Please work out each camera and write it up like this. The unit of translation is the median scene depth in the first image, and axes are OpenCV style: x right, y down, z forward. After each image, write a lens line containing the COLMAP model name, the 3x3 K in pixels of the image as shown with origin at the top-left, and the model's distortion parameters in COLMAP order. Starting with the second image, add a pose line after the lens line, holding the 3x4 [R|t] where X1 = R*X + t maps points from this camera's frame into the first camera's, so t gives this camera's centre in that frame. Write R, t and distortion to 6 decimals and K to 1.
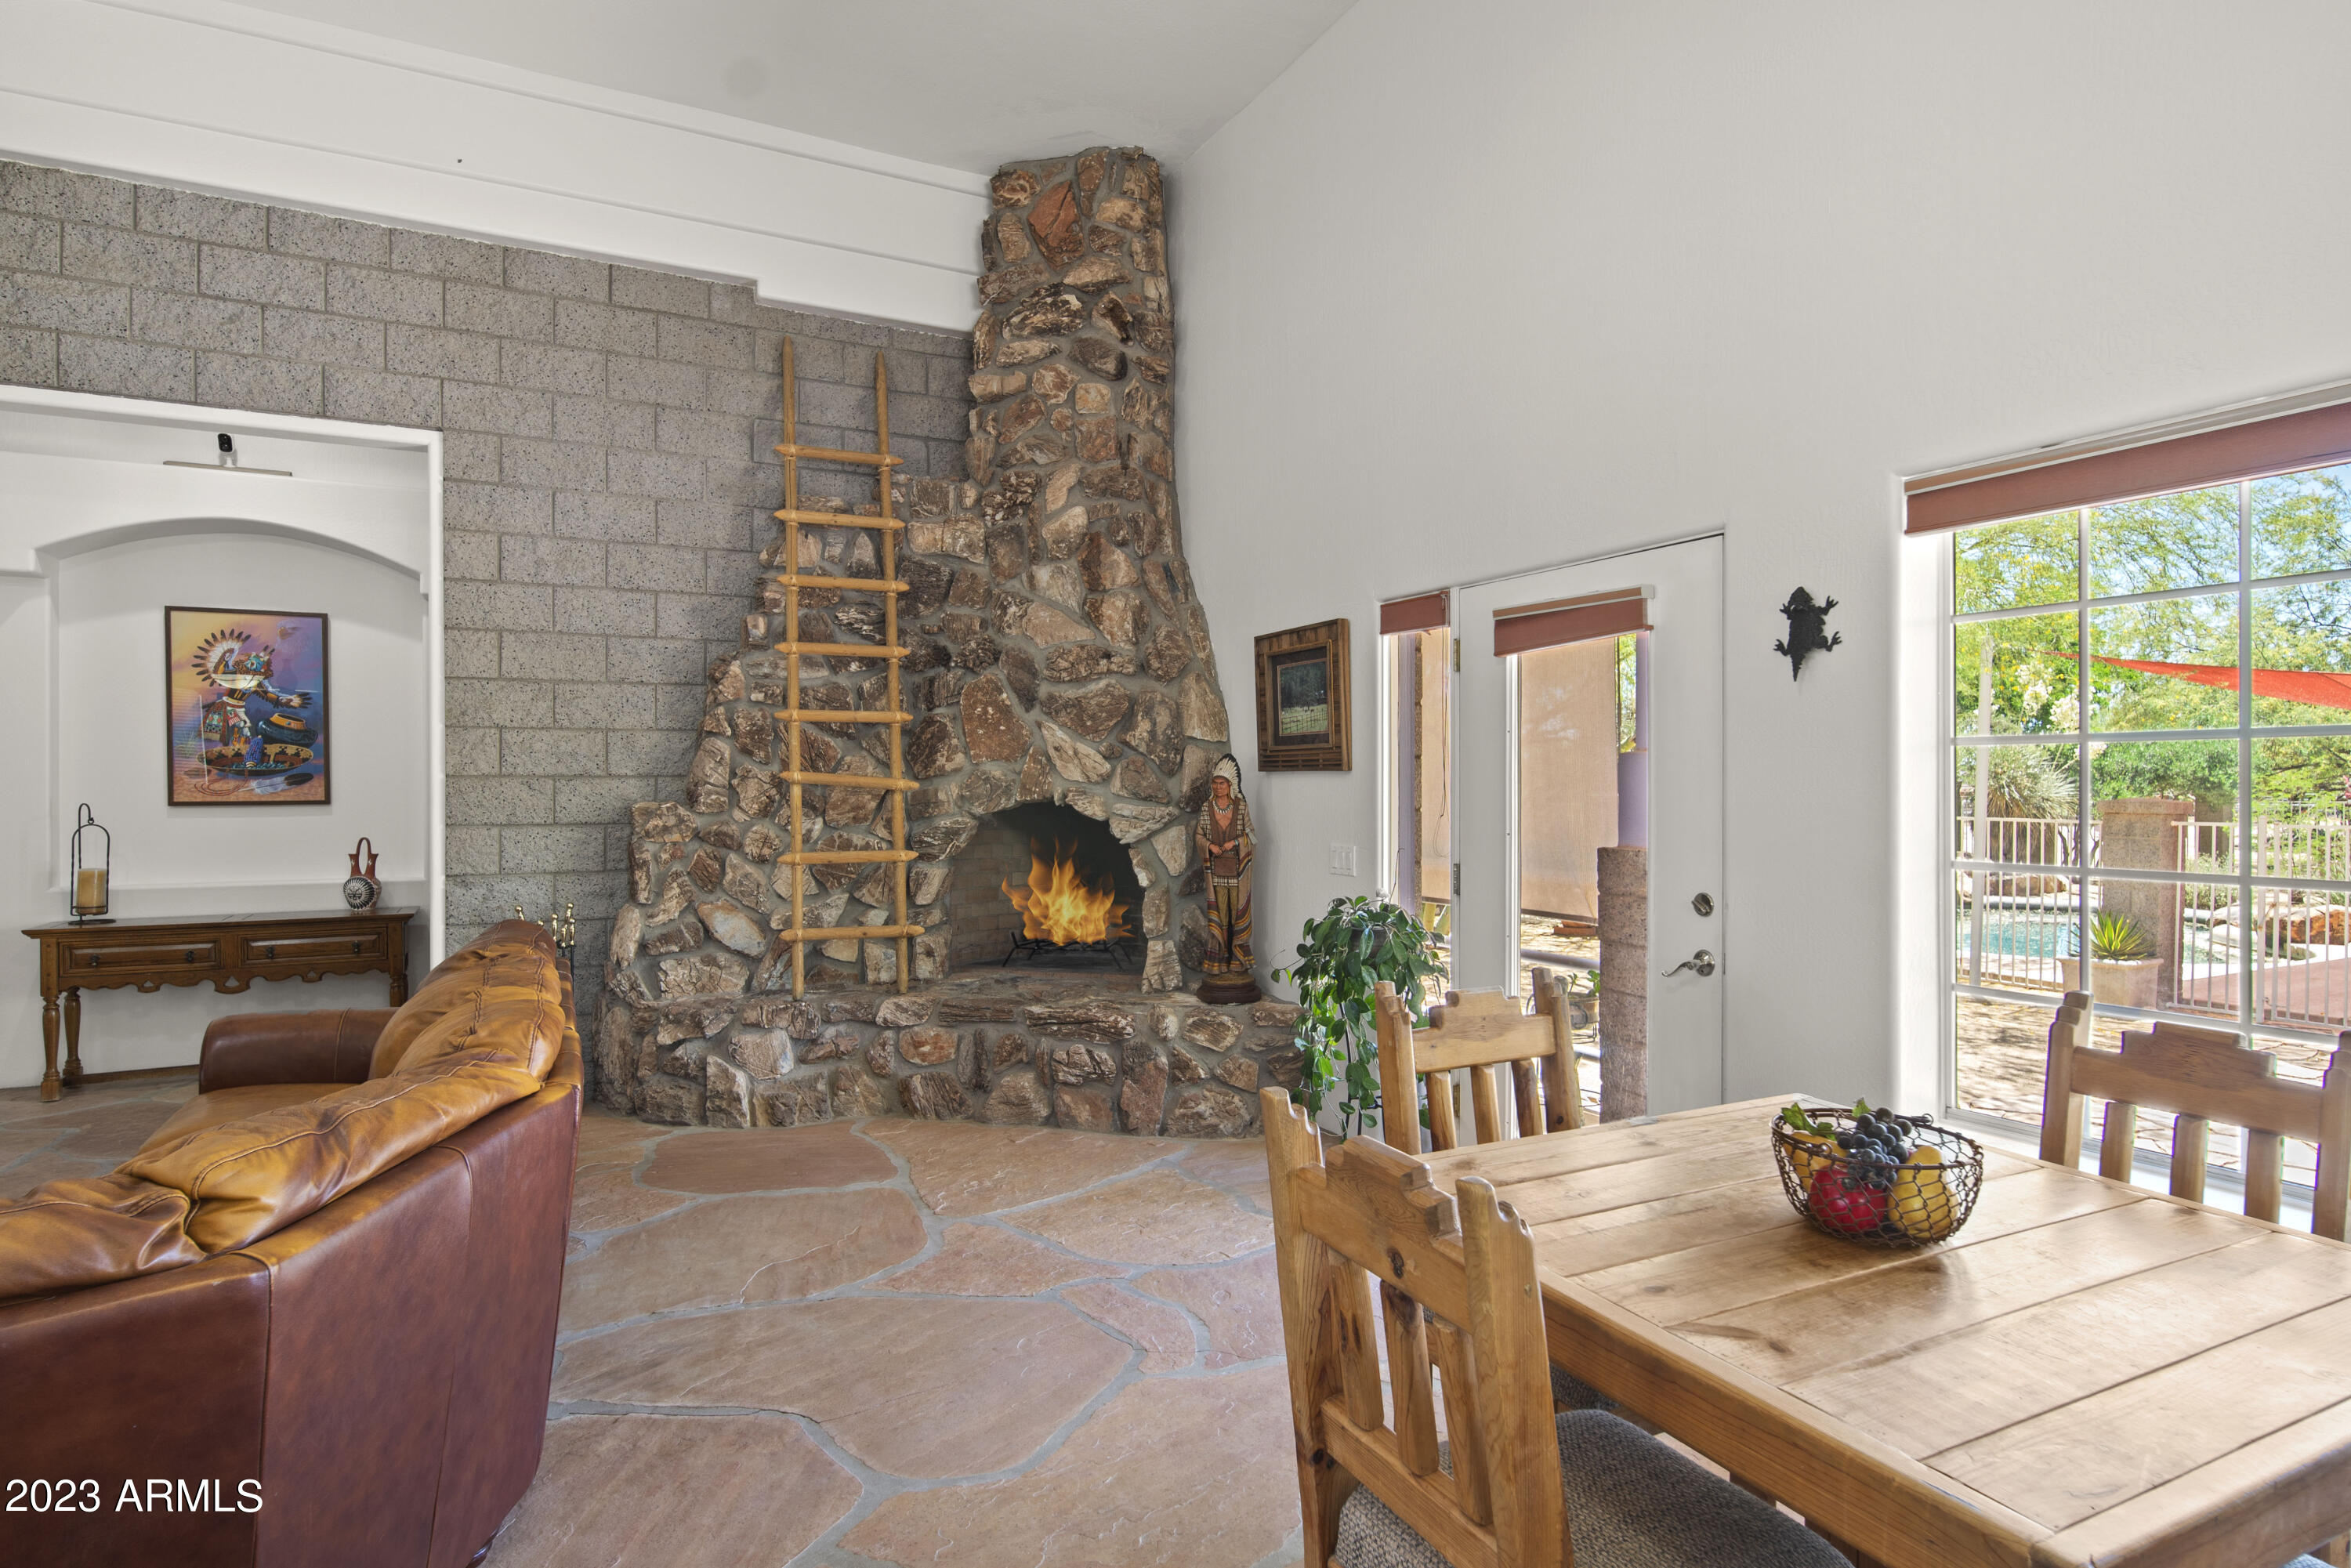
lens RADIAL K [[1283.0, 0, 1183.0], [0, 1283.0, 782.8], [0, 0, 1]] dist [0.003951, -0.002558]
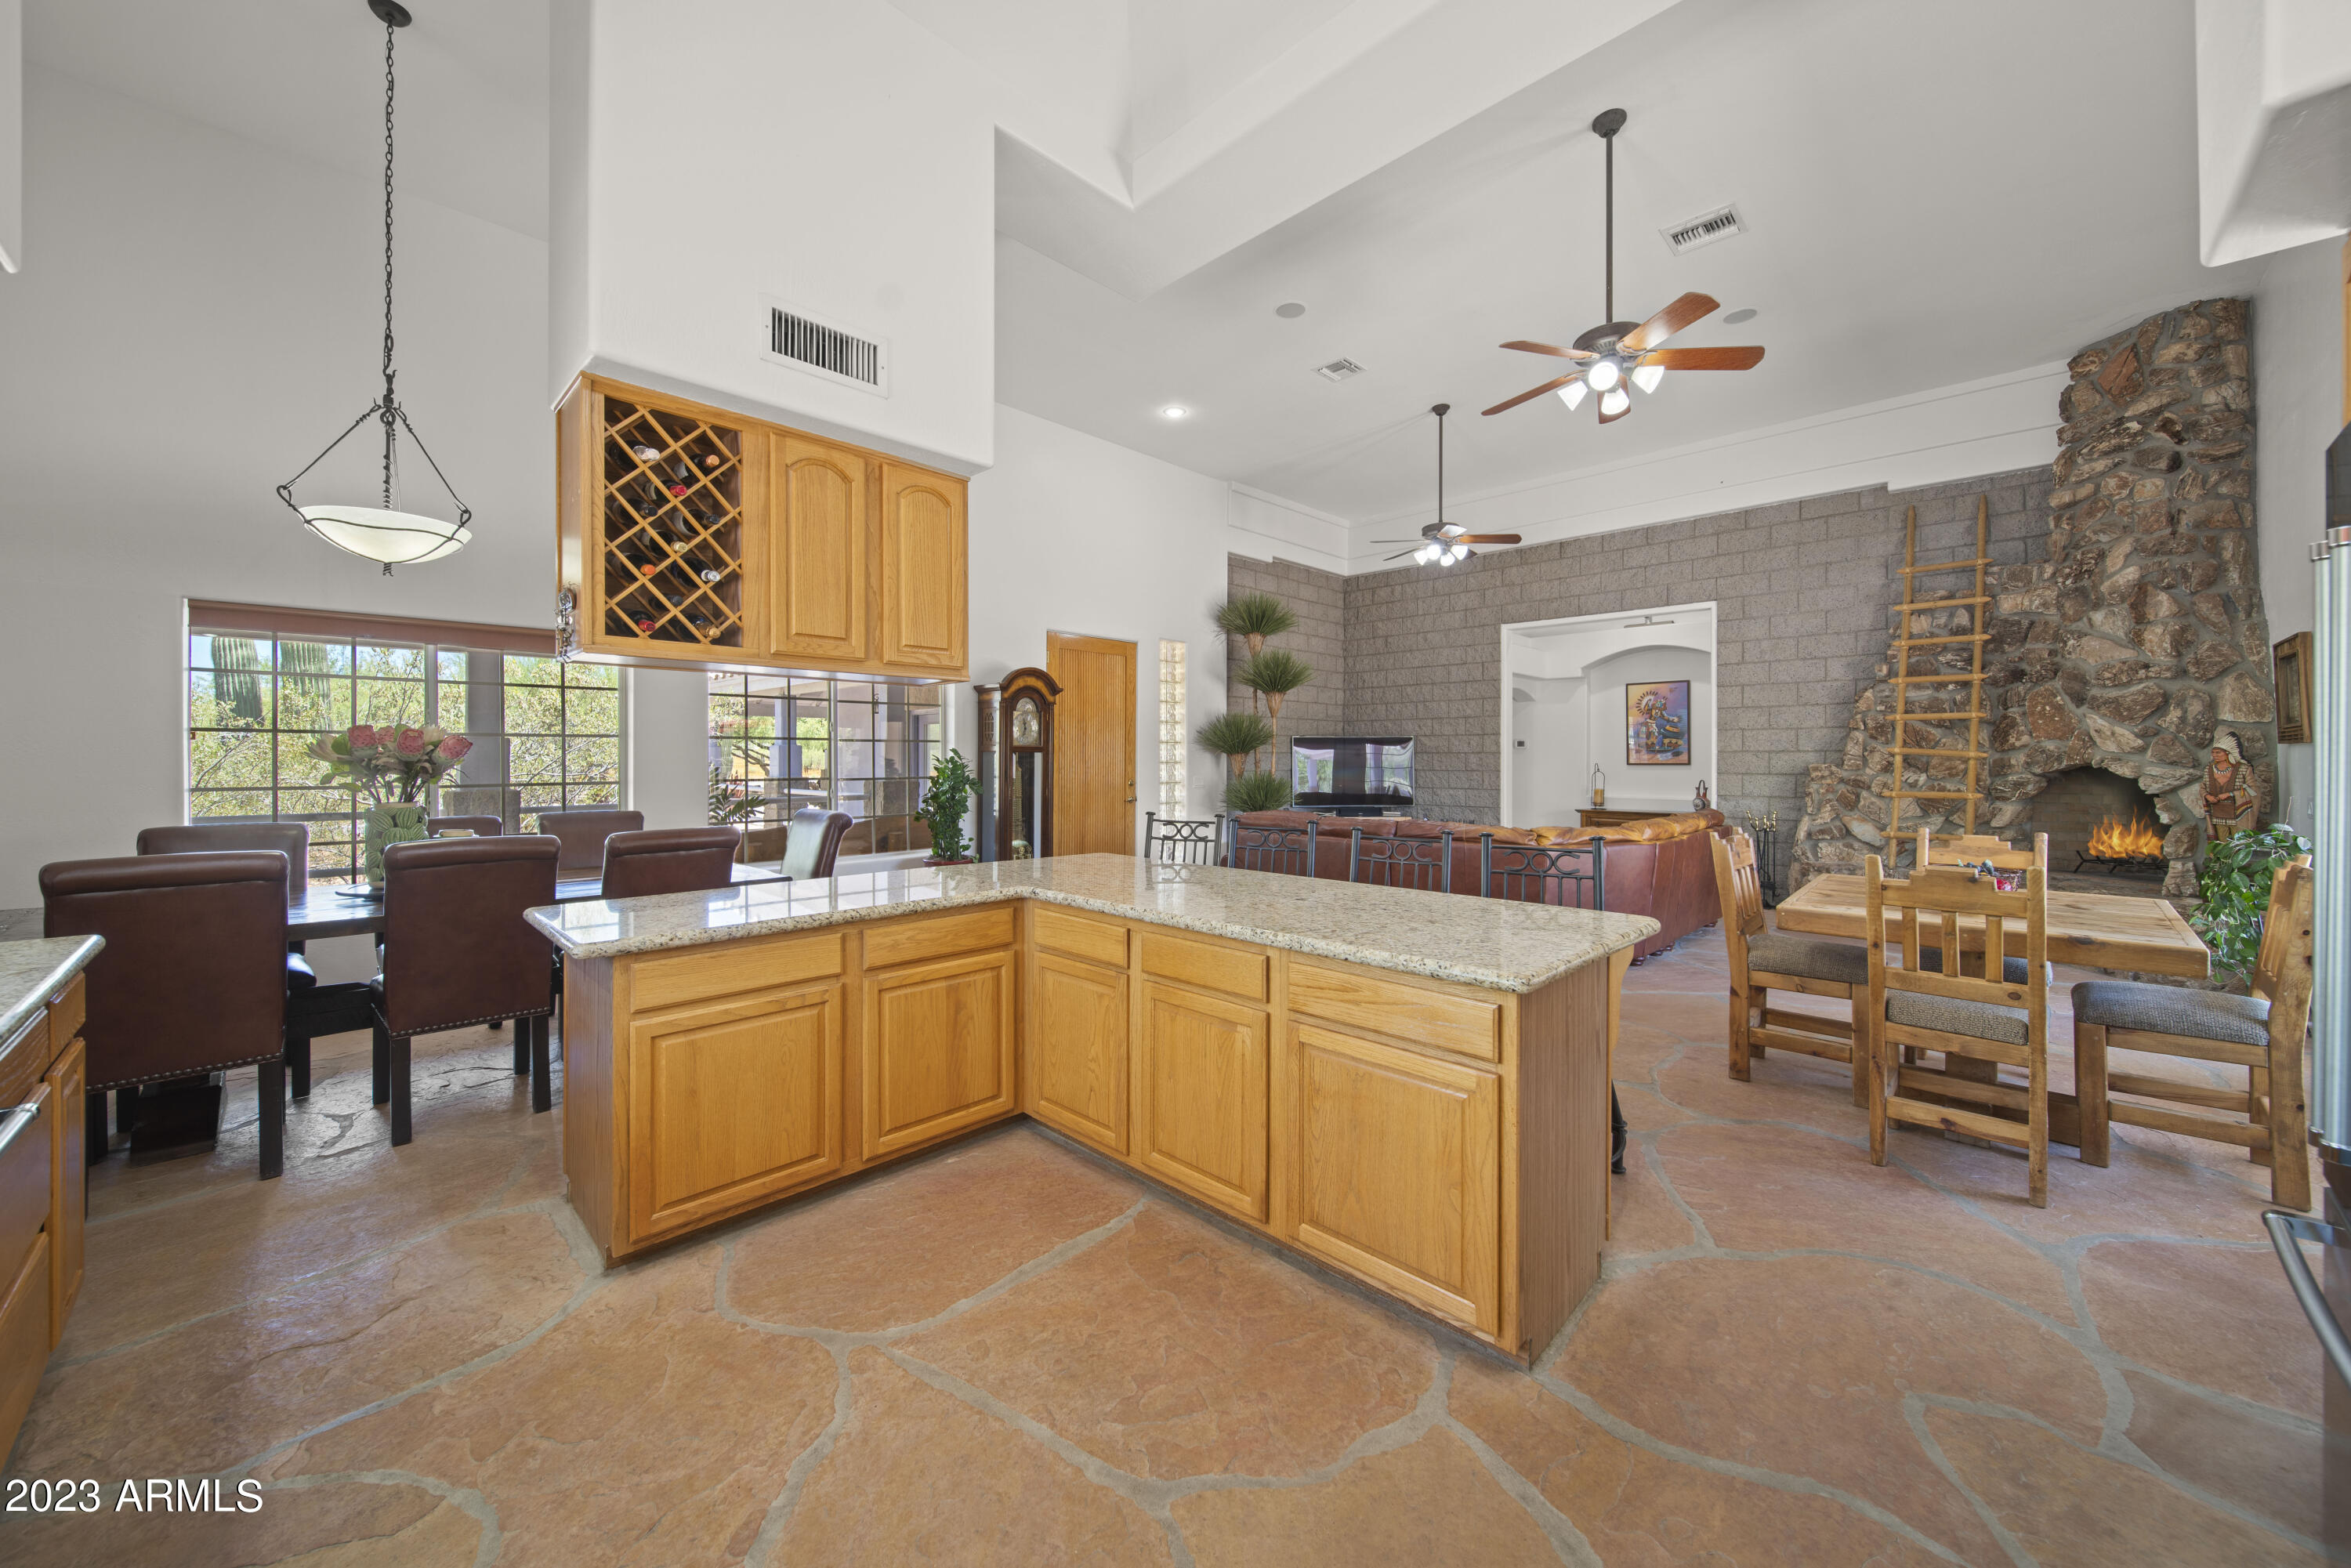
lens RADIAL K [[839.0, 0, 1159.5], [0, 839.0, 760.9], [0, 0, 1]] dist [0.000841, -0.002081]
pose [[0.301989, 0.002937, -0.953307, 0.514897], [-0.002923, 0.999993, 0.002155, 0.010628], [0.953307, 0.002135, 0.301996, -0.372018]]
